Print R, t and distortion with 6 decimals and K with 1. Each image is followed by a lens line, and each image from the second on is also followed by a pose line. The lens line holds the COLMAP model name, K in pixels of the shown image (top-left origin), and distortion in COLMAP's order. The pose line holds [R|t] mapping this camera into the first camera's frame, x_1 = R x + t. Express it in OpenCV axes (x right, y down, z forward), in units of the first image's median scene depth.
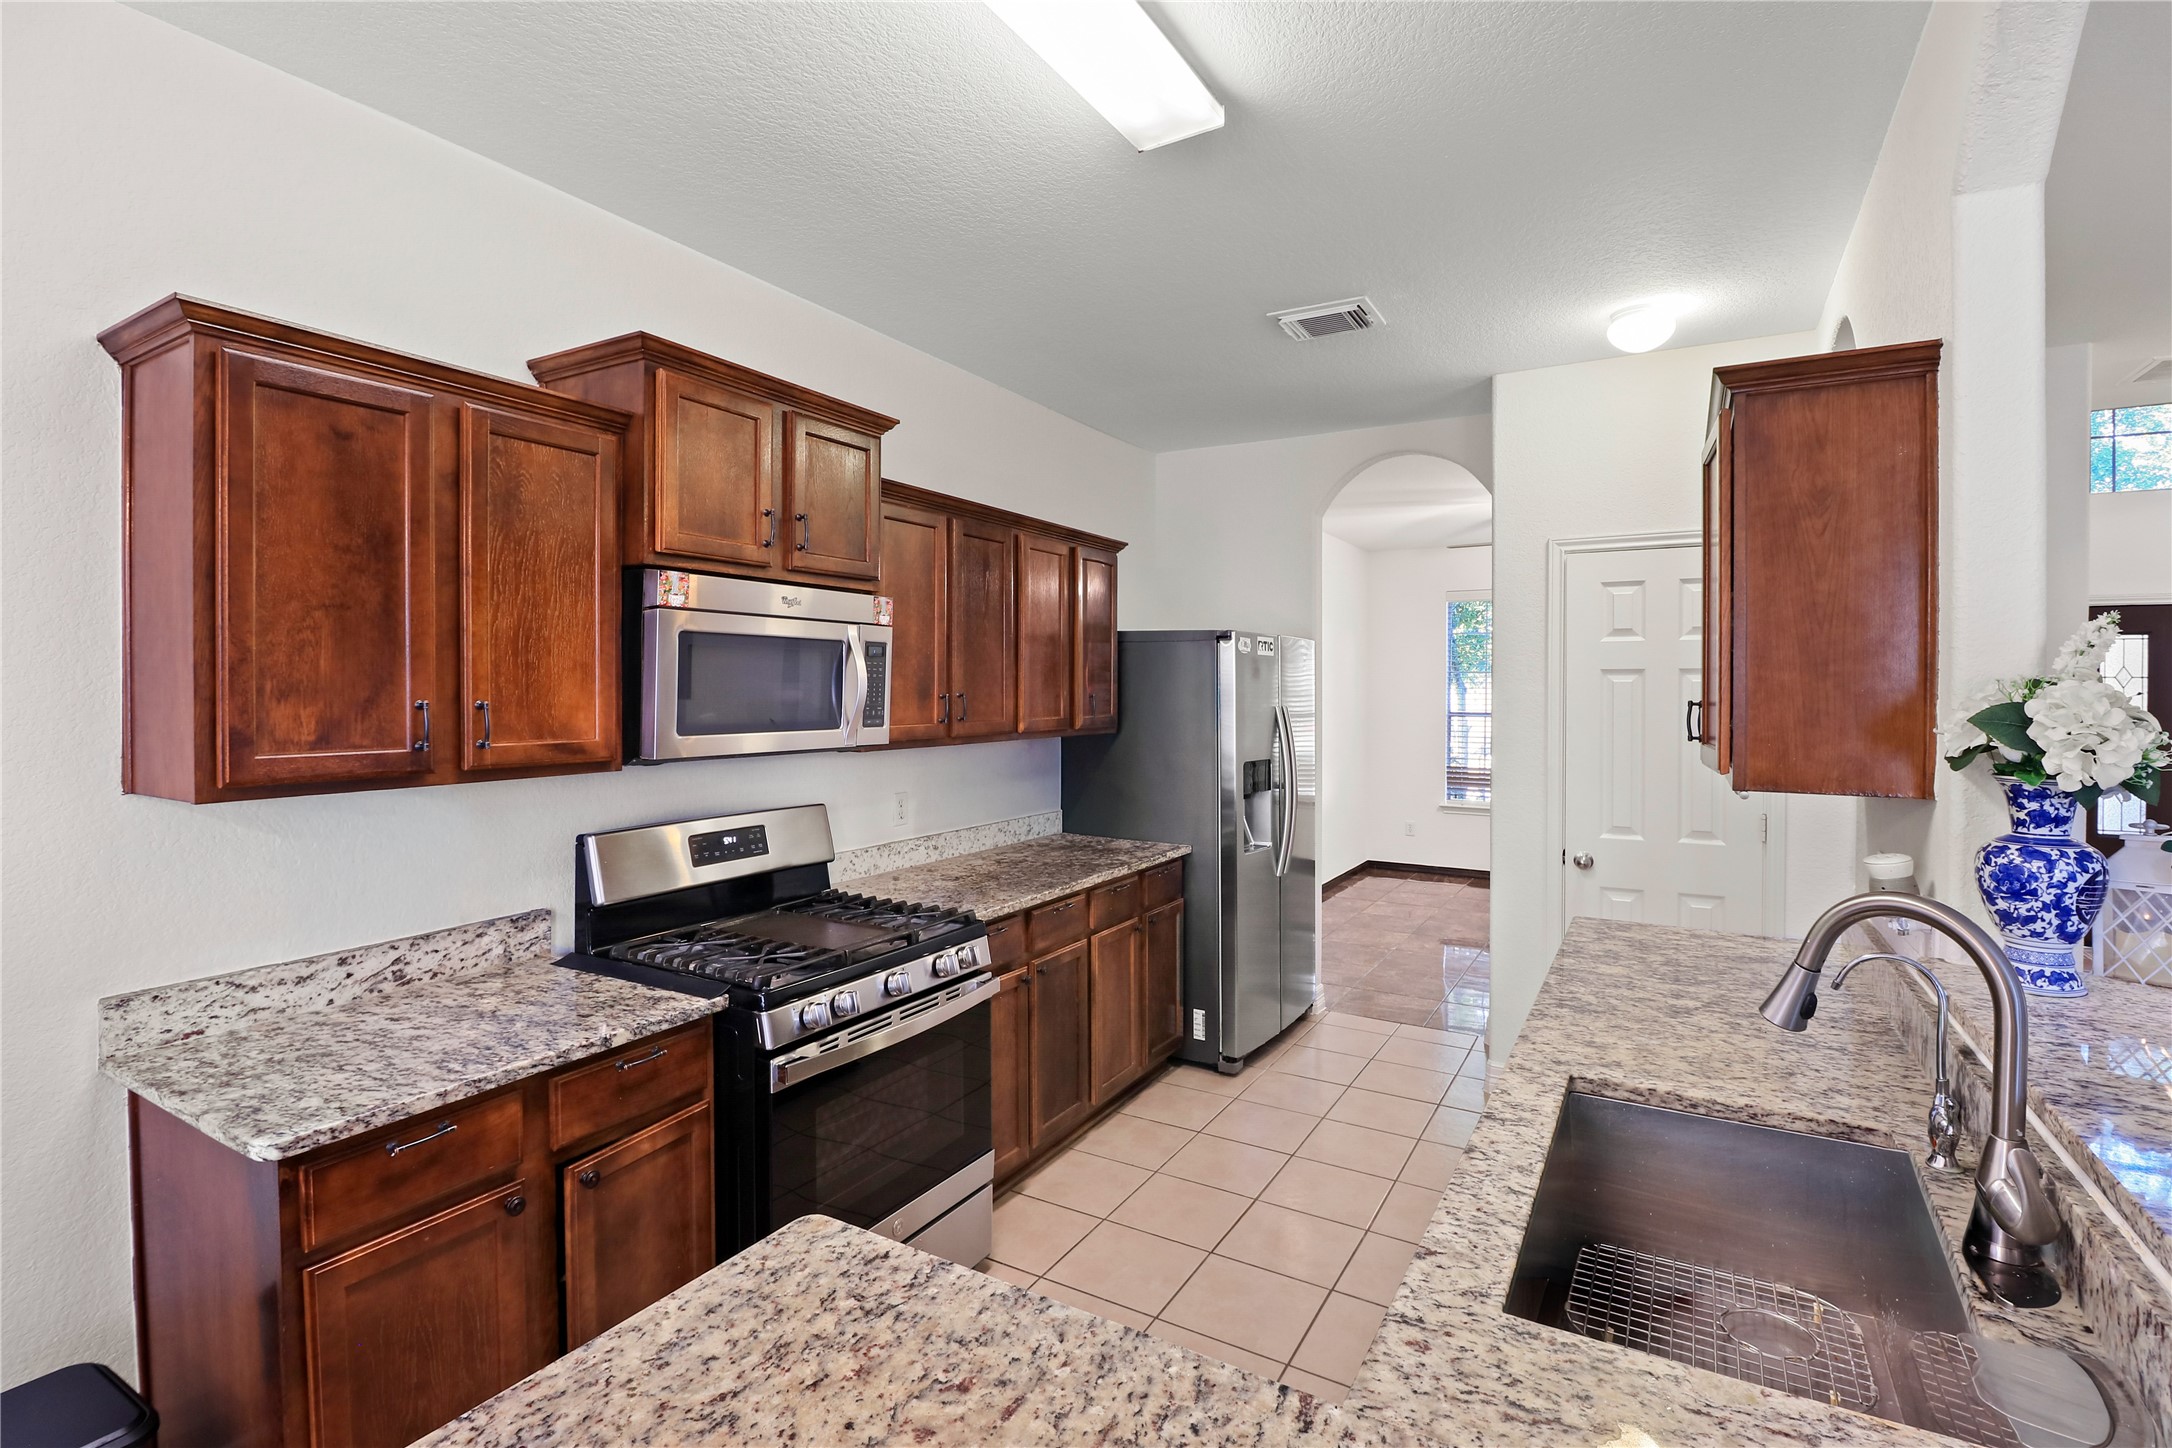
lens RADIAL K [[1026.5, 0, 1076.7], [0, 1026.5, 702.2], [0, 0, 1]] dist [-0.005725, -0.007643]
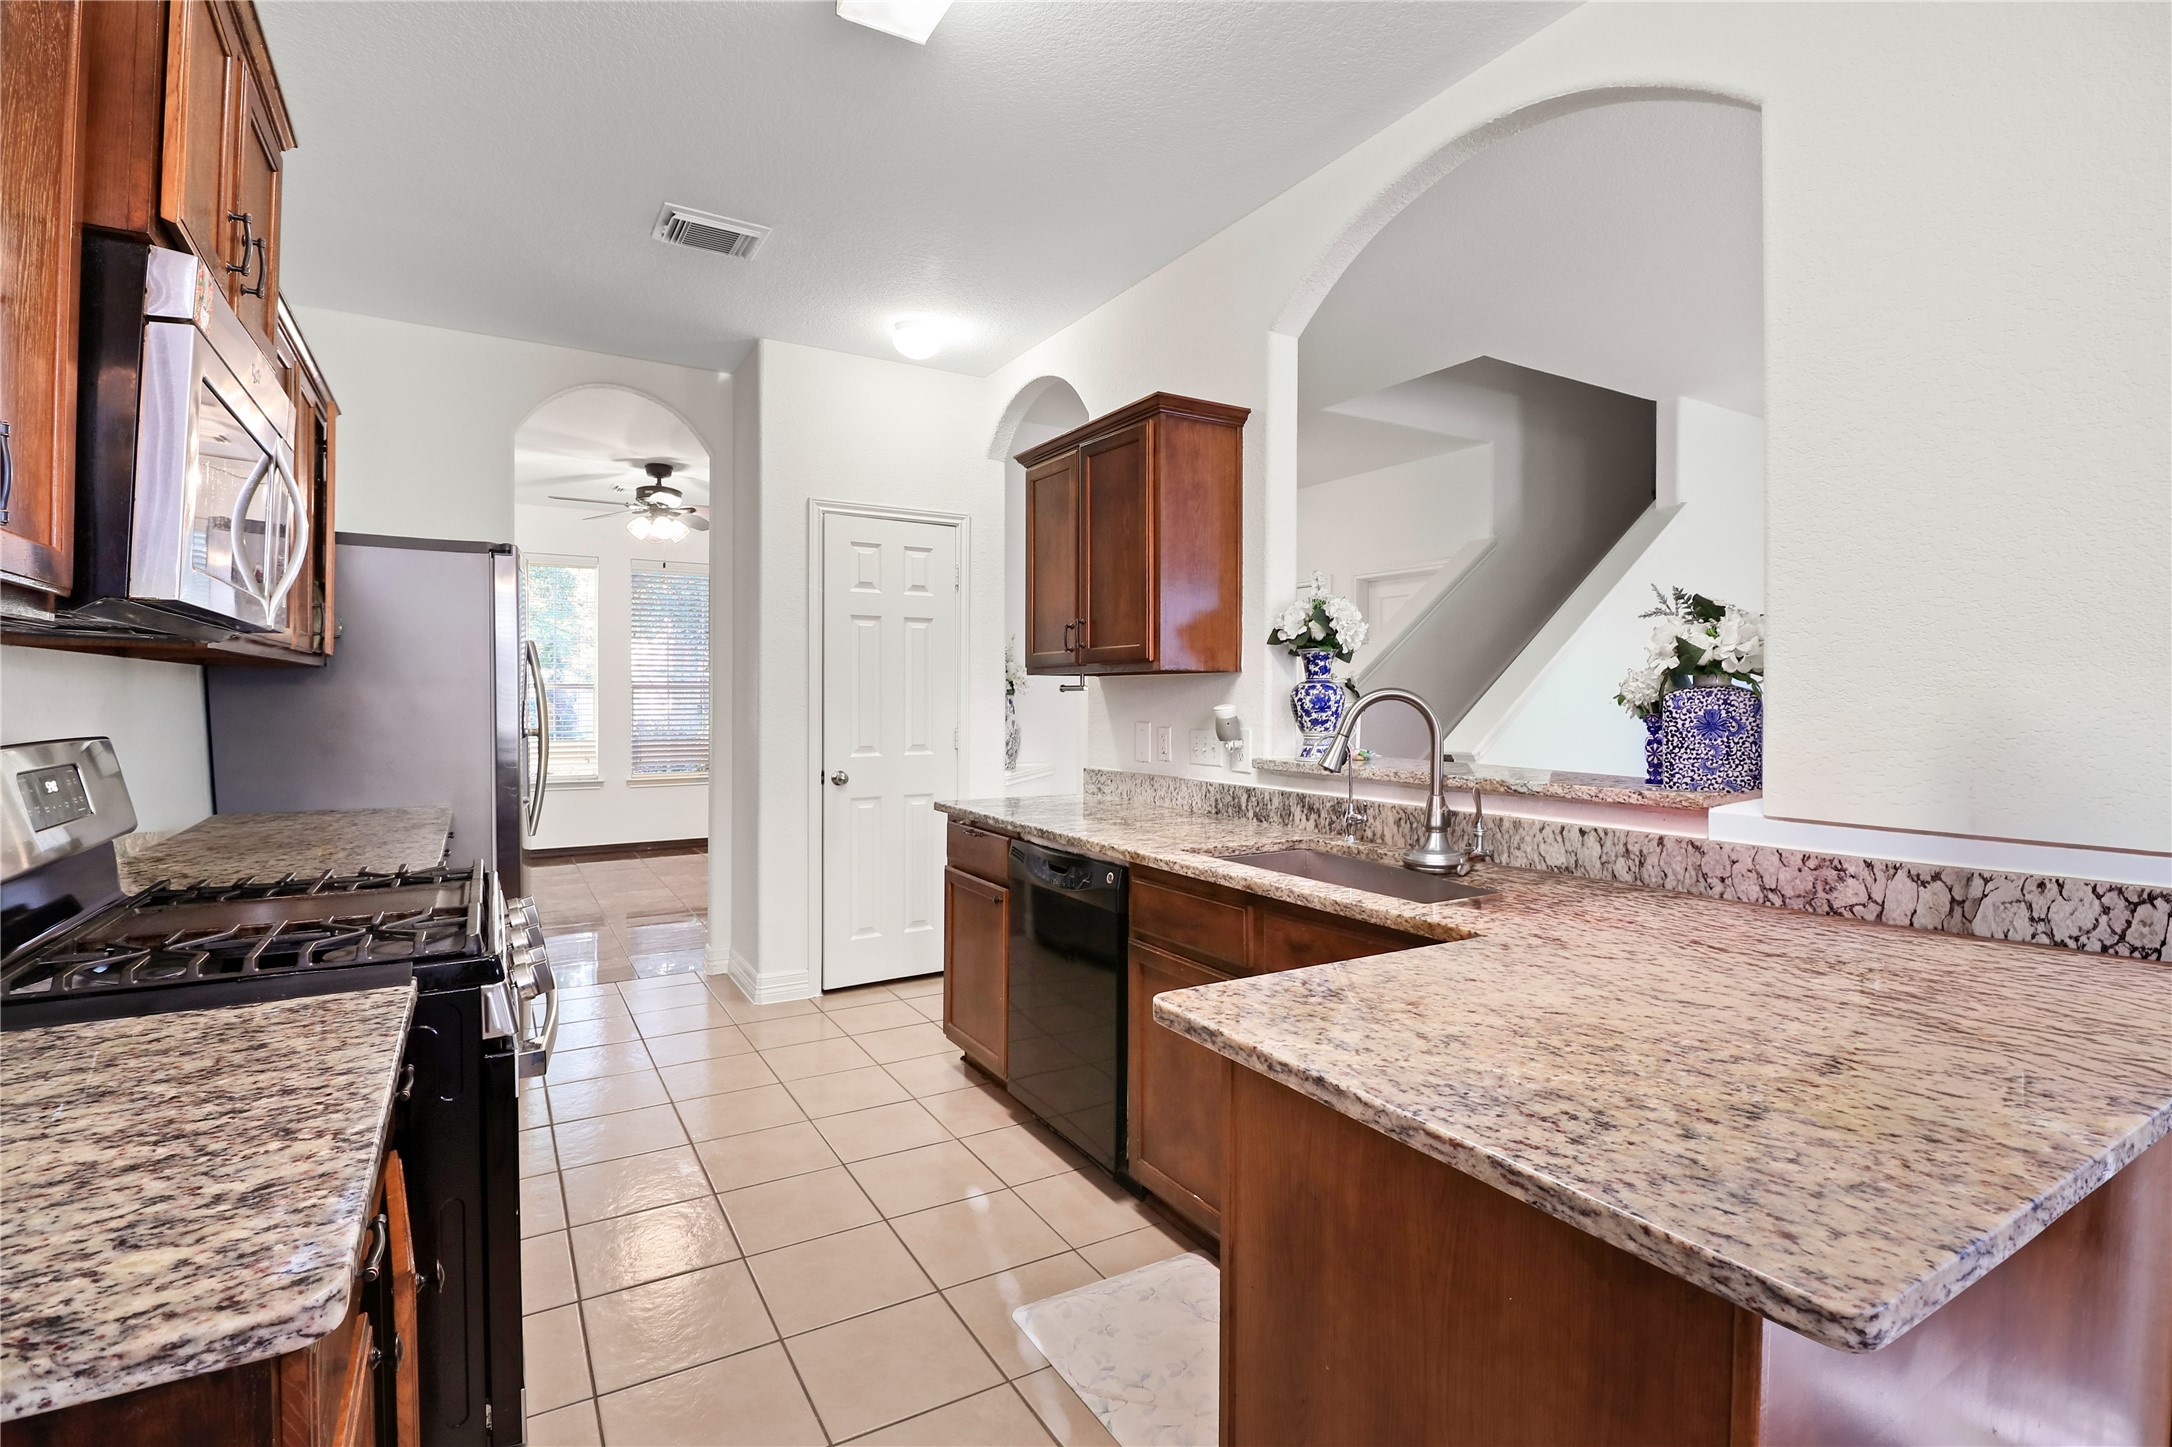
lens RADIAL K [[1026.5, 0, 1095.5], [0, 1026.5, 713.8], [0, 0, 1]] dist [-0.005725, -0.007643]
pose [[0.462784, -0.013921, 0.886362, -0.797562], [0.008140, 0.999901, 0.011454, 0.138292], [-0.886434, 0.001914, 0.462852, 0.386701]]
